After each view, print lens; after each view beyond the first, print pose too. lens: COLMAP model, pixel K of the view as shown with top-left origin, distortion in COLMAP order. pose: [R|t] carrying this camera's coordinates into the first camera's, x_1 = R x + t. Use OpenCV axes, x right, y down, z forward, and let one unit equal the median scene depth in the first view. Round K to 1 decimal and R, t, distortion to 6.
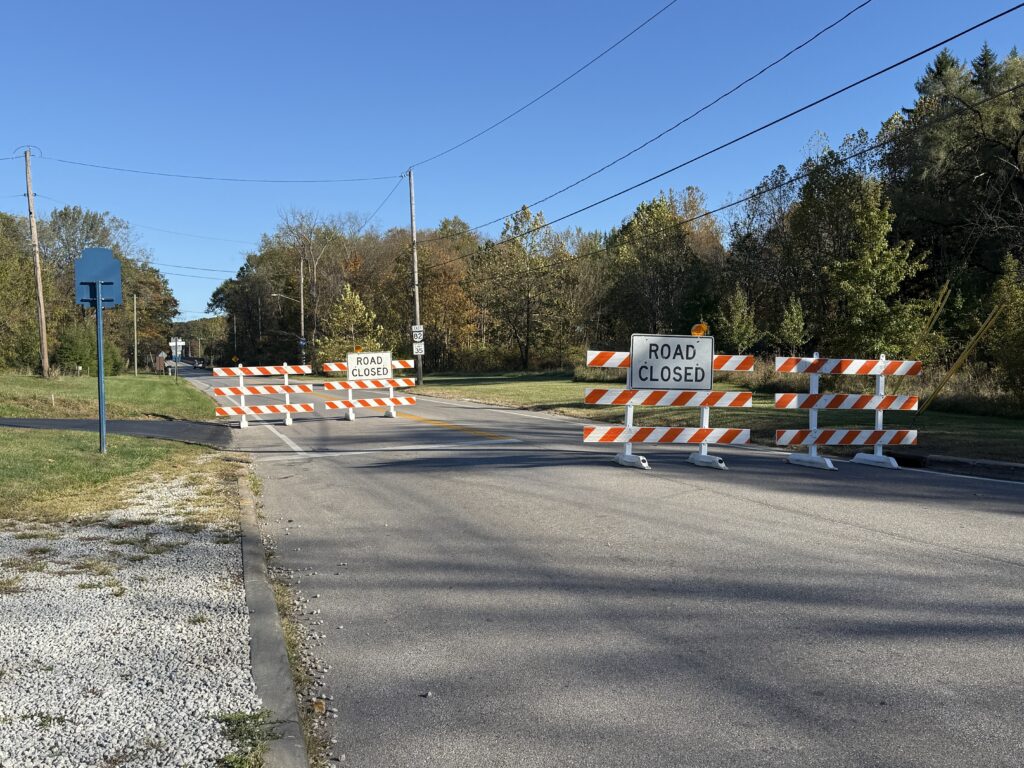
lens RADIAL K [[1014.2, 0, 511.9], [0, 1014.2, 386.2], [0, 0, 1]] dist [0.064130, 0.000000]
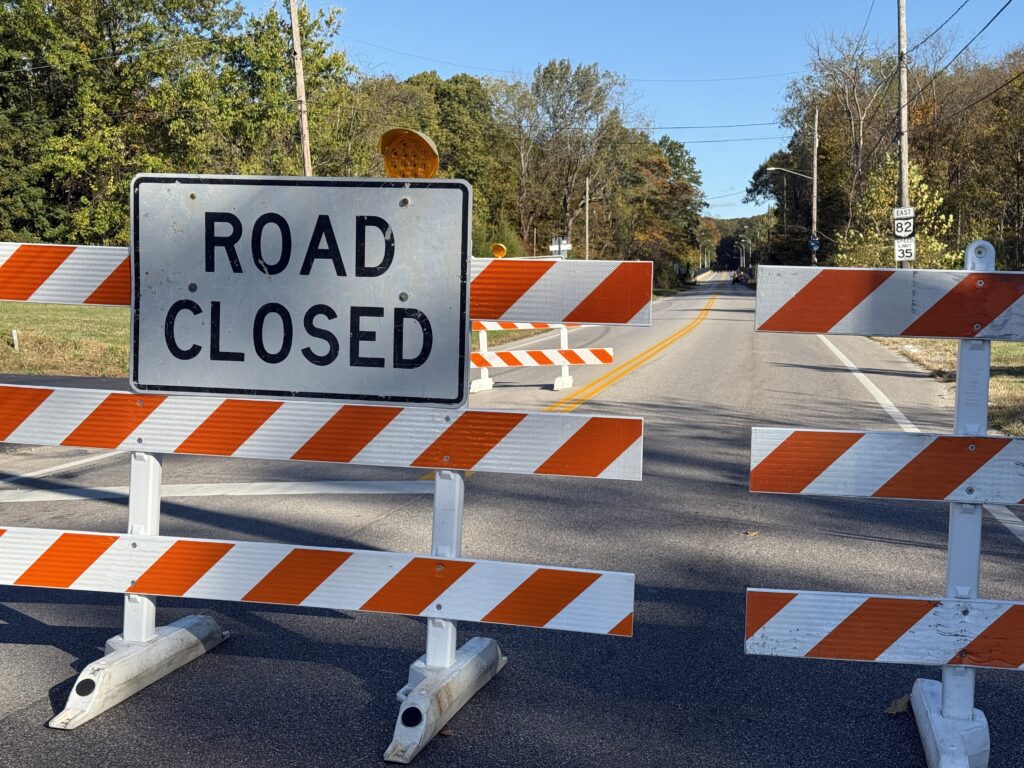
lens RADIAL K [[1440.9, 0, 512.3], [0, 1440.9, 382.6], [0, 0, 1]] dist [0.223325, 0.000000]
pose [[0.884607, 0.034336, -0.465072, 0.102144], [-0.010508, 0.998500, 0.053730, -0.005489], [0.466219, -0.042643, 0.883641, 0.196173]]
